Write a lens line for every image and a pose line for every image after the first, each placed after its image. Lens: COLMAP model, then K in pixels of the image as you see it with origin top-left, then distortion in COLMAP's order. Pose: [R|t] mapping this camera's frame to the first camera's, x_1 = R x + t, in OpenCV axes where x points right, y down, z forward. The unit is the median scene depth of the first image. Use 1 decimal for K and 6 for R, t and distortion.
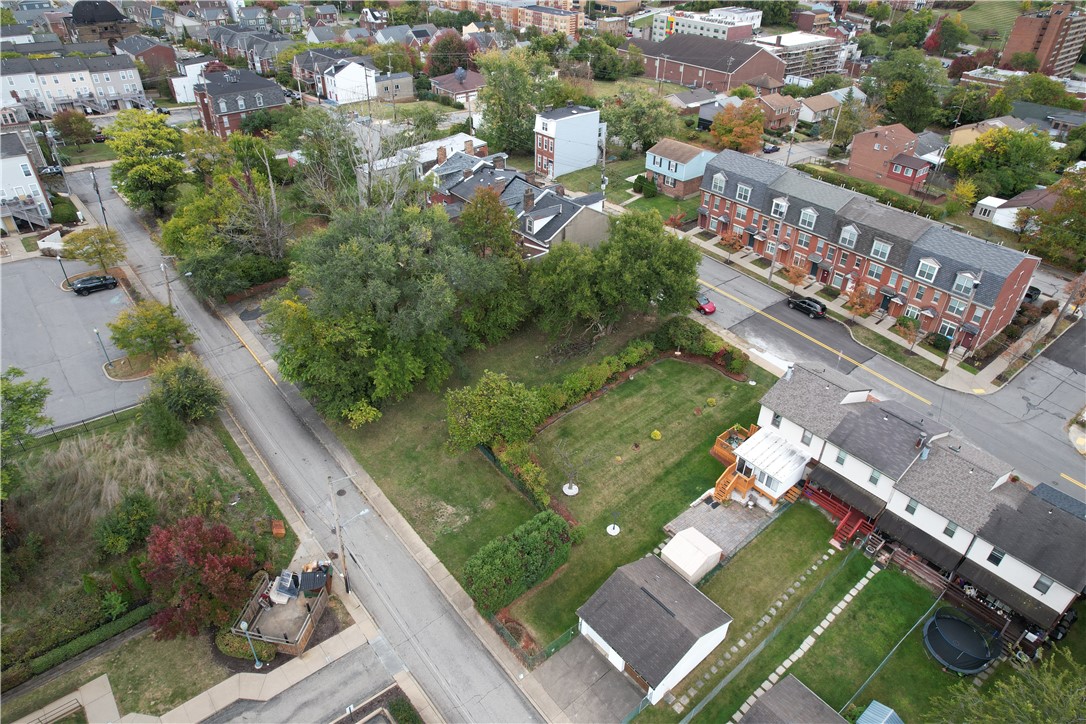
lens RADIAL K [[695.4, 0, 542.1], [0, 695.4, 363.5], [0, 0, 1]] dist [-0.078359, 0.072229]
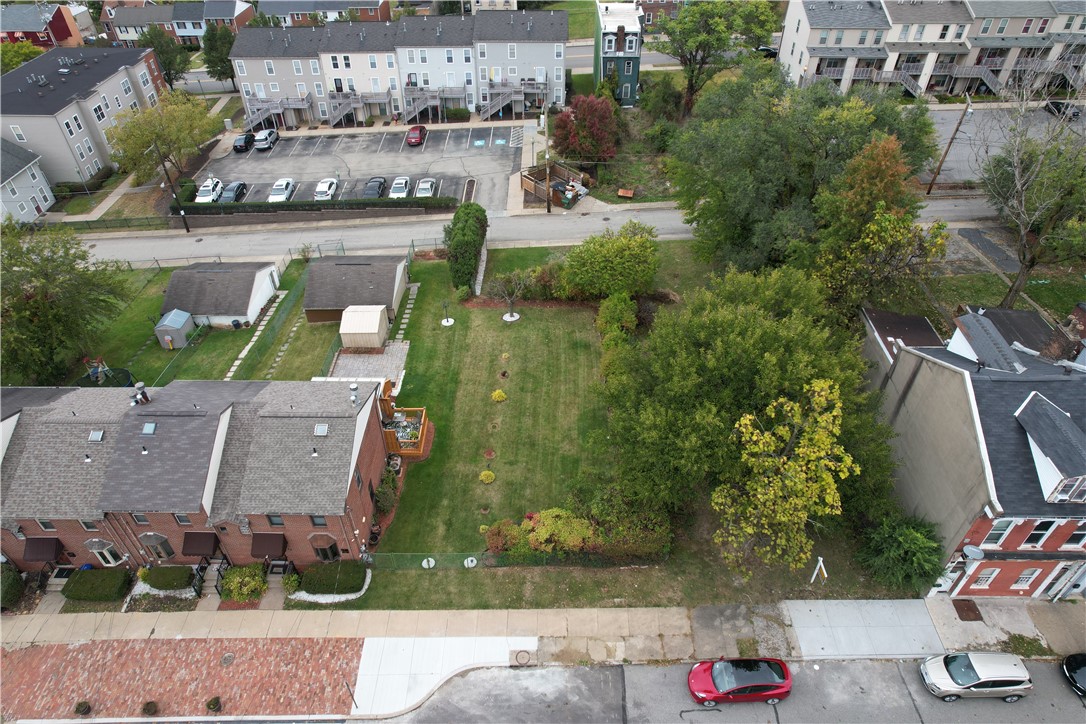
lens RADIAL K [[690.4, 0, 541.8], [0, 690.4, 366.8], [0, 0, 1]] dist [-0.065093, 0.055216]
pose [[-0.648859, 0.487624, -0.584127, 0.579277], [-0.440292, 0.385491, 0.810888, -0.559412], [0.620584, 0.783339, -0.035432, 1.067529]]
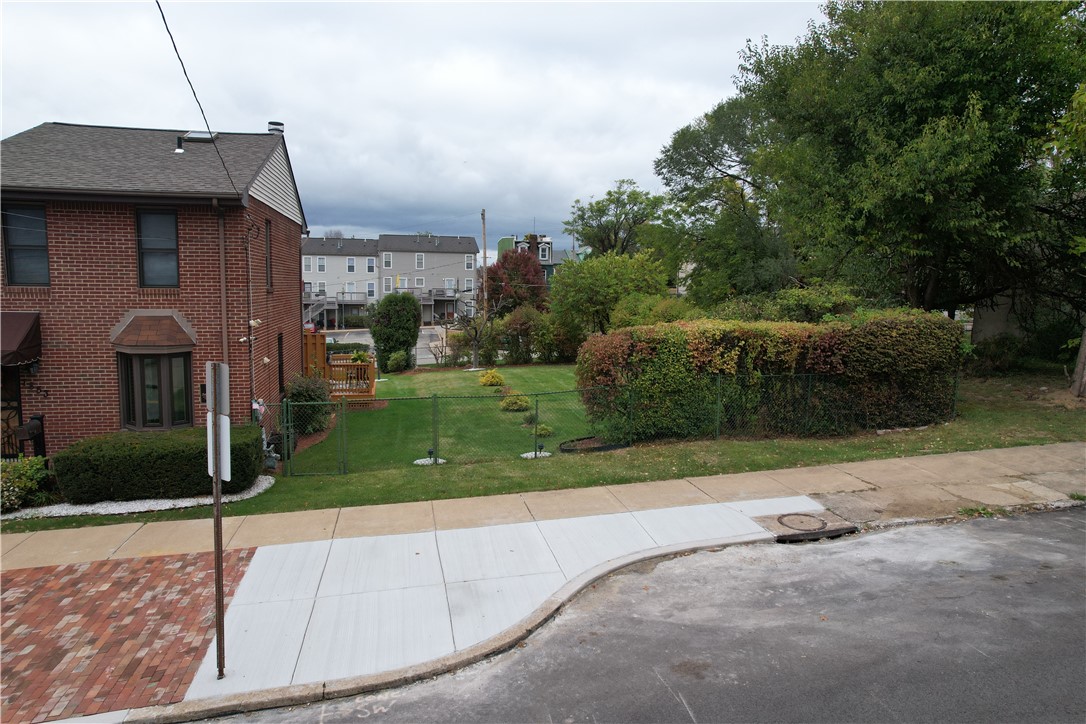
lens RADIAL K [[695.4, 0, 542.1], [0, 695.4, 363.5], [0, 0, 1]] dist [-0.078359, 0.072229]
pose [[-0.473878, 0.074478, -0.877435, 0.561464], [-0.519823, 0.780624, 0.347002, -0.080087], [0.710791, 0.620548, -0.331205, 1.206086]]
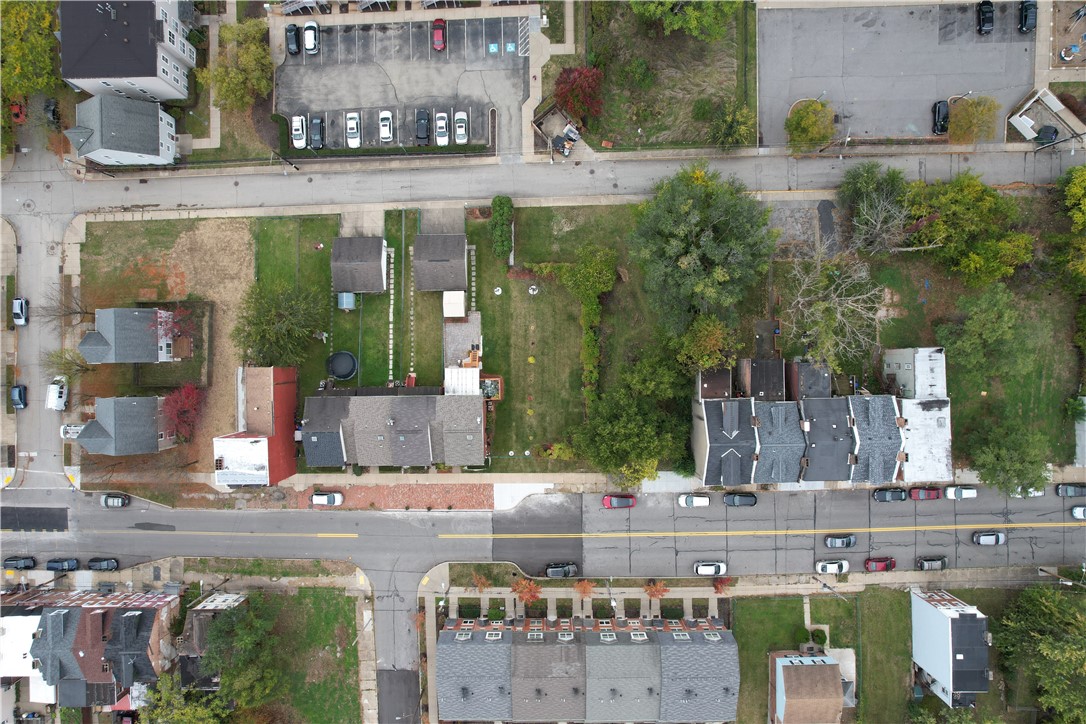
lens RADIAL K [[690.4, 0, 541.8], [0, 690.4, 366.8], [0, 0, 1]] dist [-0.065093, 0.055216]
pose [[-0.631513, 0.775365, -0.001156, 0.170309], [-0.439788, -0.356966, 0.824113, -1.250544], [0.638575, 0.520946, 0.566424, 0.137419]]
